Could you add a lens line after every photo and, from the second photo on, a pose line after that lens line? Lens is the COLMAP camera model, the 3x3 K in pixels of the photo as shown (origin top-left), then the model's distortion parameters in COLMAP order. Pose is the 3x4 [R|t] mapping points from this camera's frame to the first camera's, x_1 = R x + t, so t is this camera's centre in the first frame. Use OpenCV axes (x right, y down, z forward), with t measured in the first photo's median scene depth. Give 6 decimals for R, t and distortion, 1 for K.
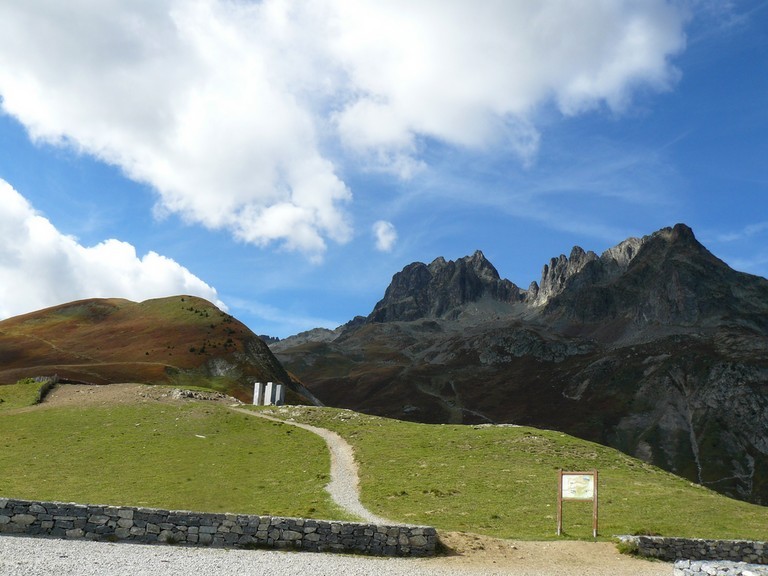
lens RADIAL K [[846.6, 0, 384.0], [0, 846.6, 288.0], [0, 0, 1]] dist [-0.122926, 0.064207]
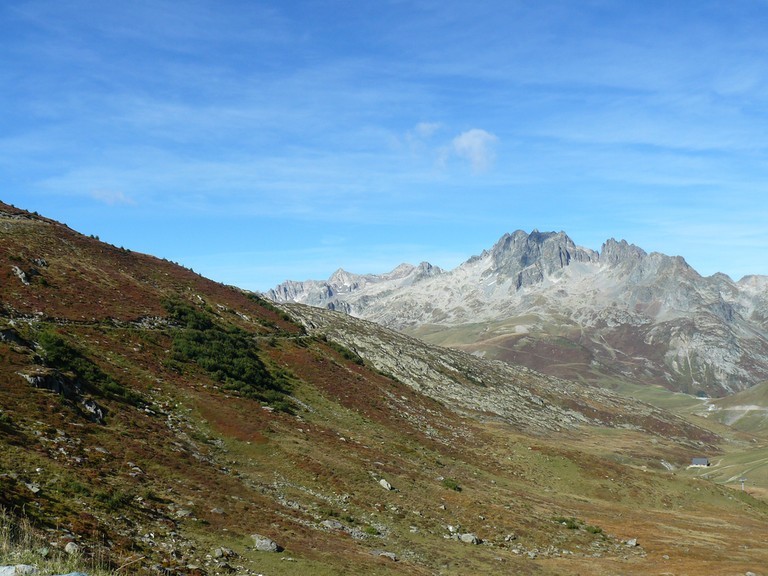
lens RADIAL K [[846.6, 0, 384.0], [0, 846.6, 288.0], [0, 0, 1]] dist [-0.122926, 0.064207]
pose [[0.997638, -0.063387, 0.026454, -0.758940], [0.057549, 0.981640, 0.181854, -0.639854], [-0.037496, -0.179902, 0.982970, -1.813961]]
